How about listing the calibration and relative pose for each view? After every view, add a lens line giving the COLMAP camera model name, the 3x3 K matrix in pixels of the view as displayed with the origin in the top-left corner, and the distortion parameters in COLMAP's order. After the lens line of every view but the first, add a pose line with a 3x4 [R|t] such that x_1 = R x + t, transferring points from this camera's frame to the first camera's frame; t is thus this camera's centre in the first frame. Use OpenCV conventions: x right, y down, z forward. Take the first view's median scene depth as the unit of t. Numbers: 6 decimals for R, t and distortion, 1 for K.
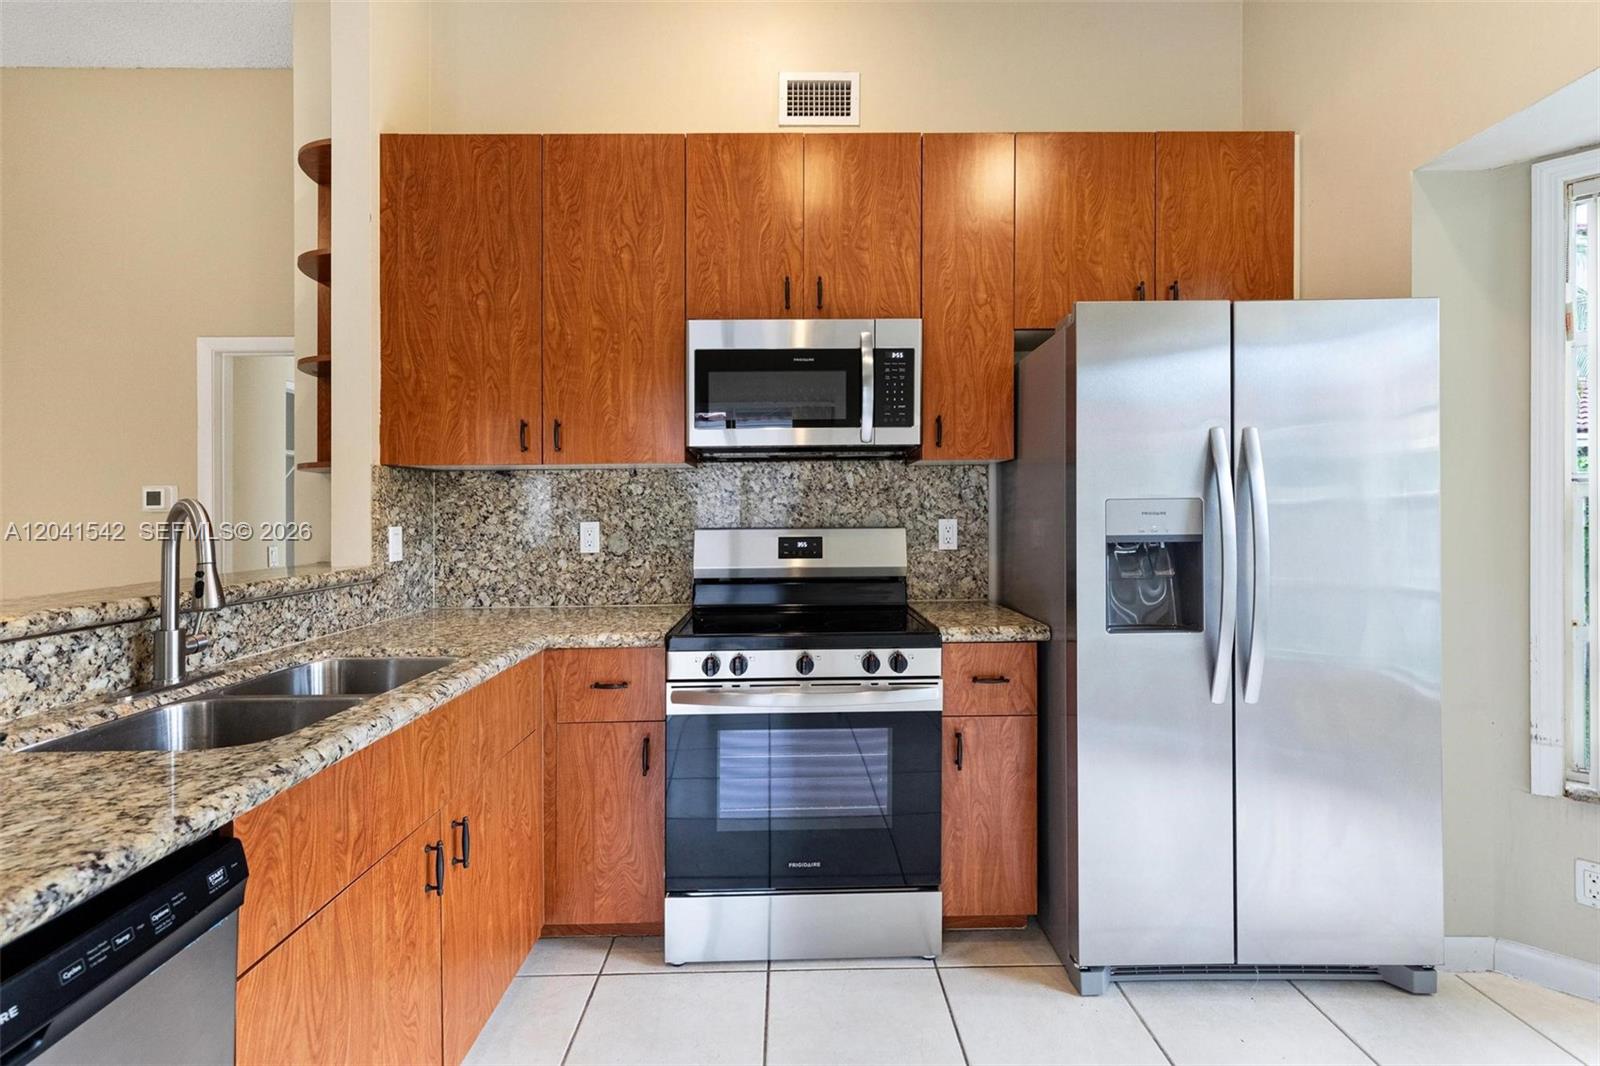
lens RADIAL K [[730.6, 0, 807.3], [0, 730.6, 512.4], [0, 0, 1]] dist [0.004288, 0.000300]
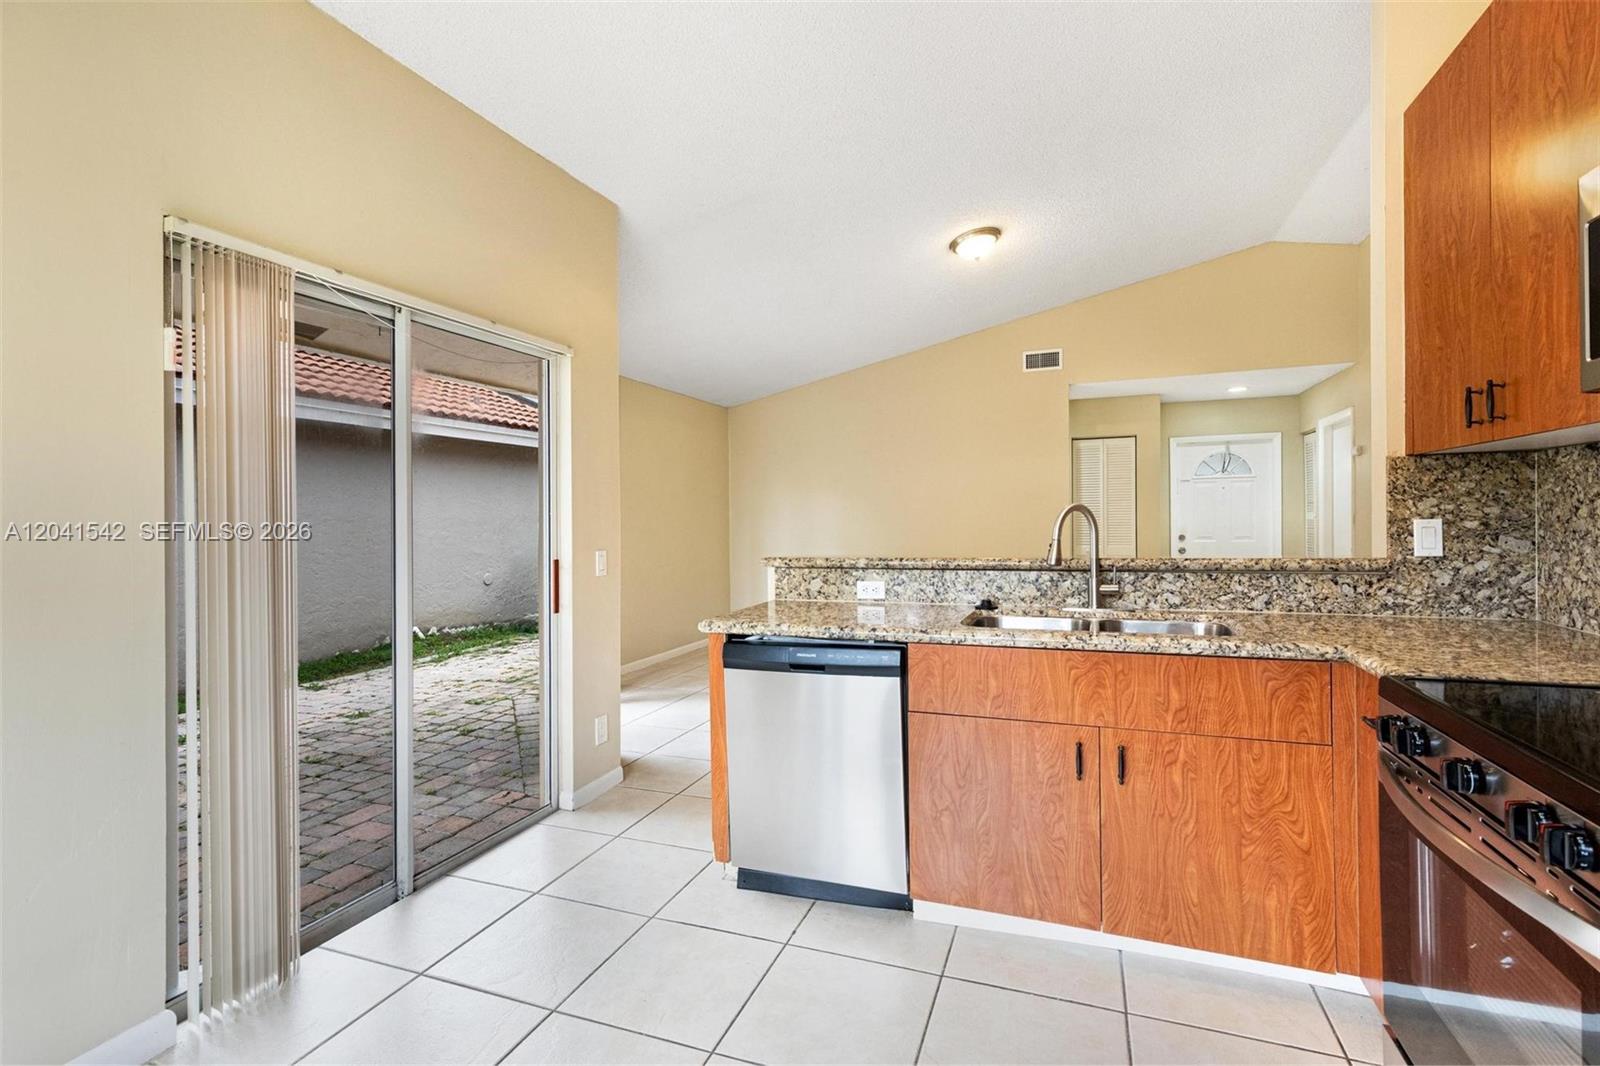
lens RADIAL K [[719.8, 0, 797.4], [0, 719.8, 511.9], [0, 0, 1]] dist [0.001082, 0.000104]
pose [[-0.376153, 0.009064, -0.926513, 0.595921], [0.020847, 0.999782, 0.001318, -0.007857], [0.926323, -0.018819, -0.376260, 0.610371]]
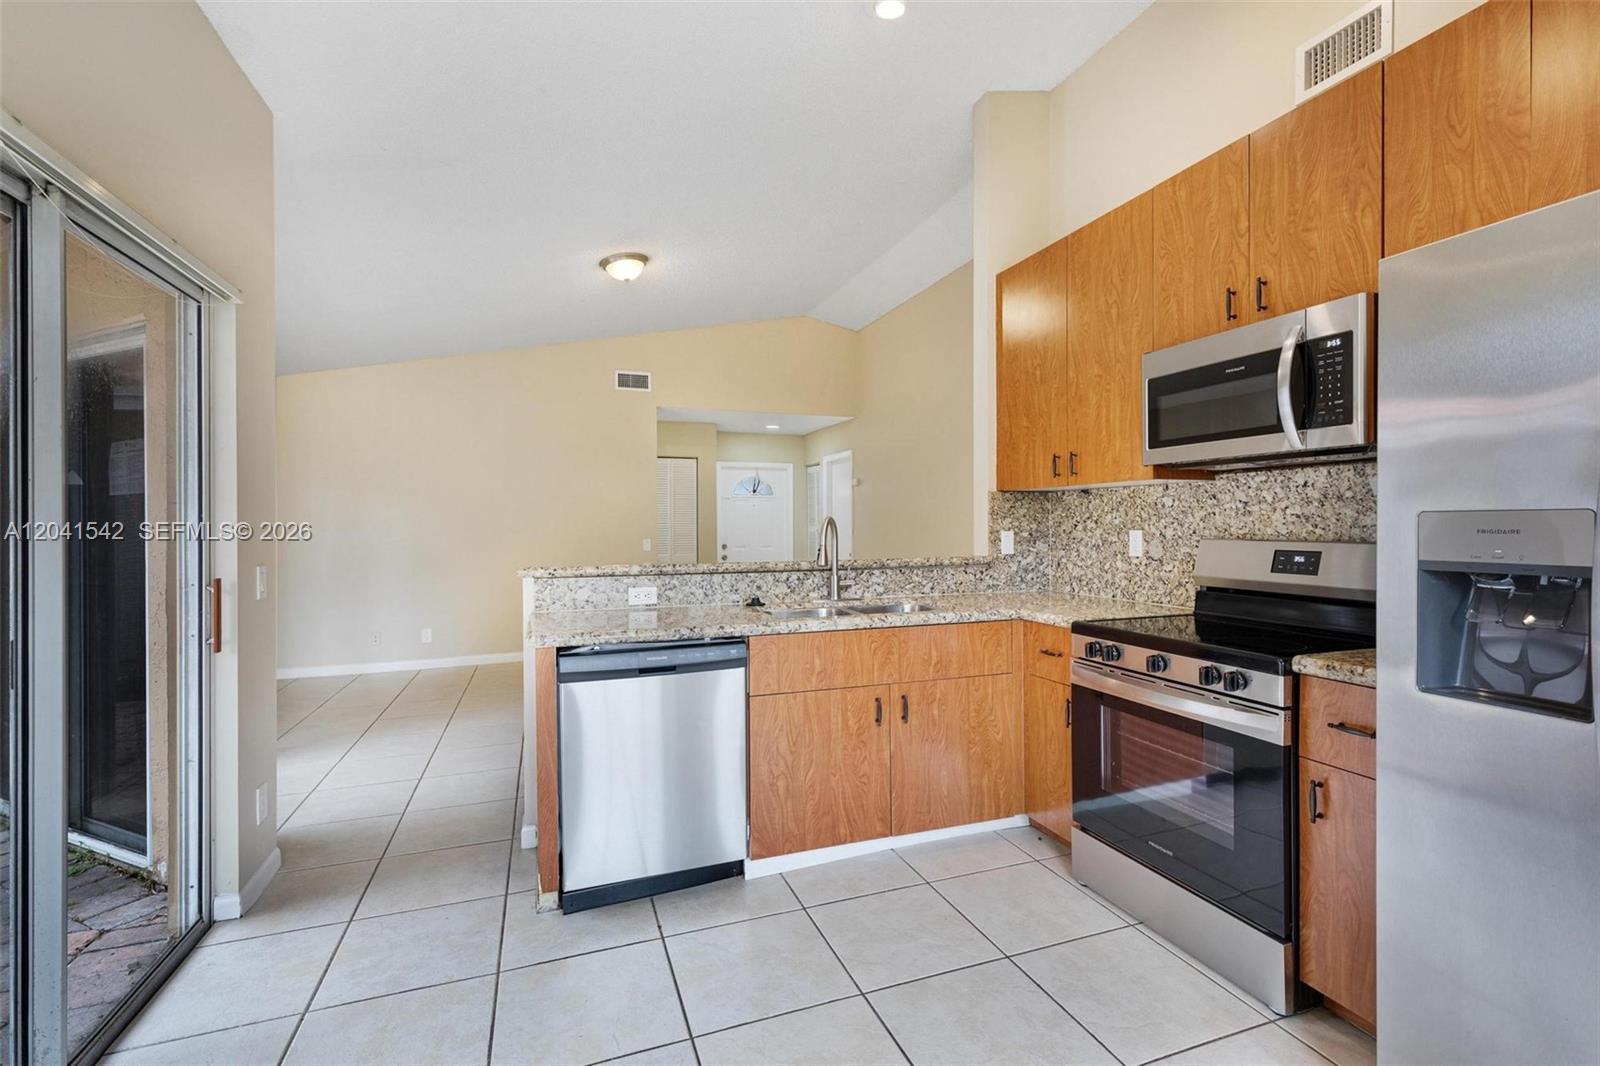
lens RADIAL K [[722.1, 0, 807.6], [0, 722.1, 518.0], [0, 0, 1]] dist [0.004808, 0.000209]
pose [[0.326404, 0.001484, -0.945229, 0.711643], [0.000254, 0.999999, 0.001658, -0.010059], [0.945230, -0.000782, 0.326403, 0.131288]]
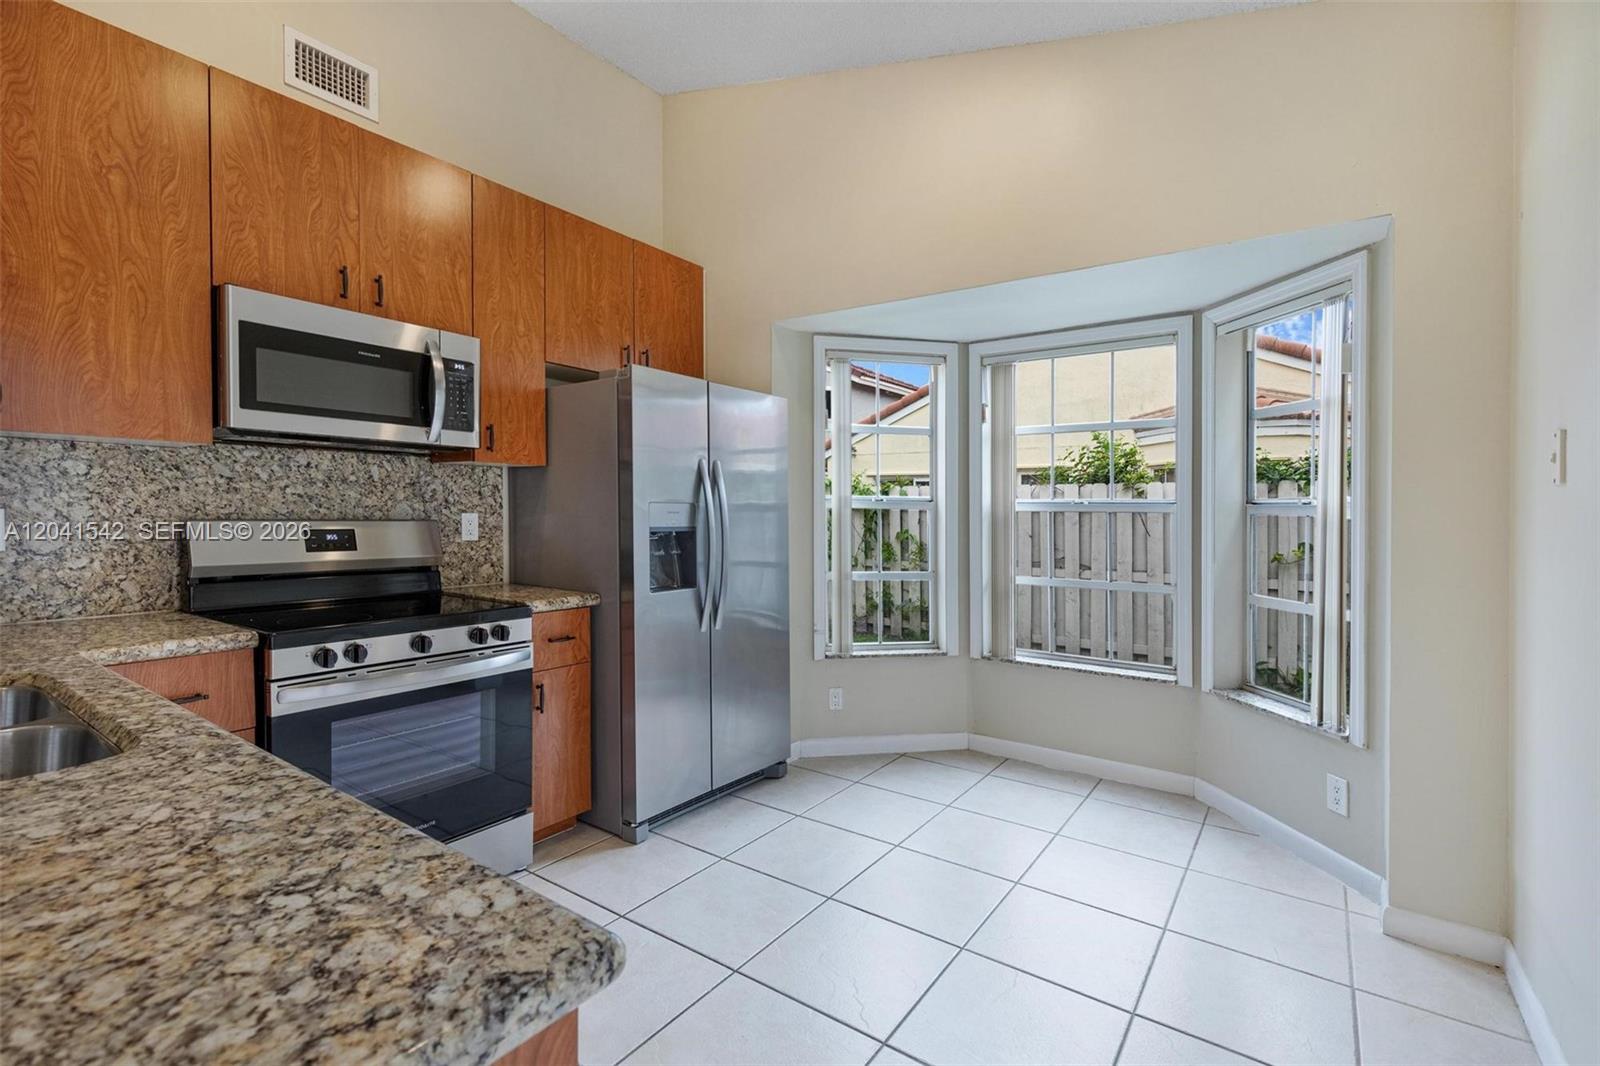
lens RADIAL K [[744.5, 0, 822.1], [0, 744.5, 491.7], [0, 0, 1]] dist [0.001674, -0.001018]
pose [[0.571622, 0.041161, 0.819484, -0.485371], [-0.022927, 0.999152, -0.034192, 0.002839], [-0.820197, 0.000757, 0.572081, -0.110253]]
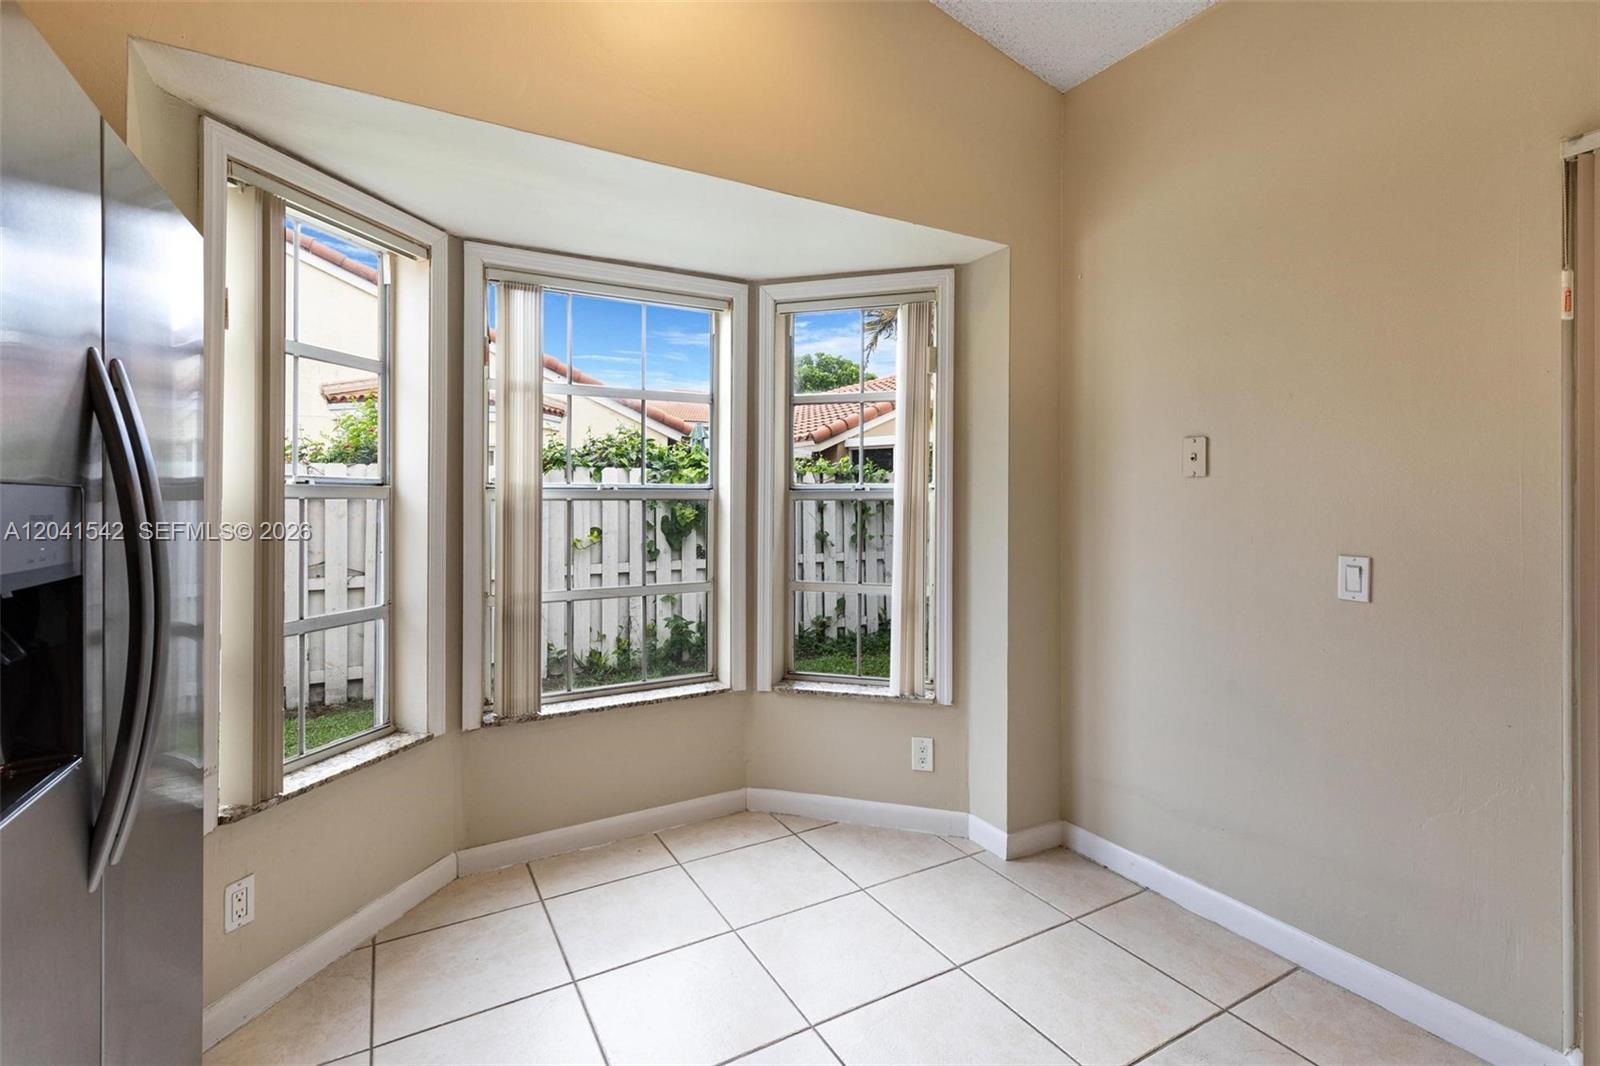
lens RADIAL K [[735.4, 0, 816.2], [0, 735.4, 487.0], [0, 0, 1]] dist [0.014090, 0.000020]
pose [[-0.494692, 0.032162, 0.868473, -0.094181], [0.006072, 0.999419, -0.033552, -0.001083], [-0.869047, -0.011325, -0.494600, 0.660466]]
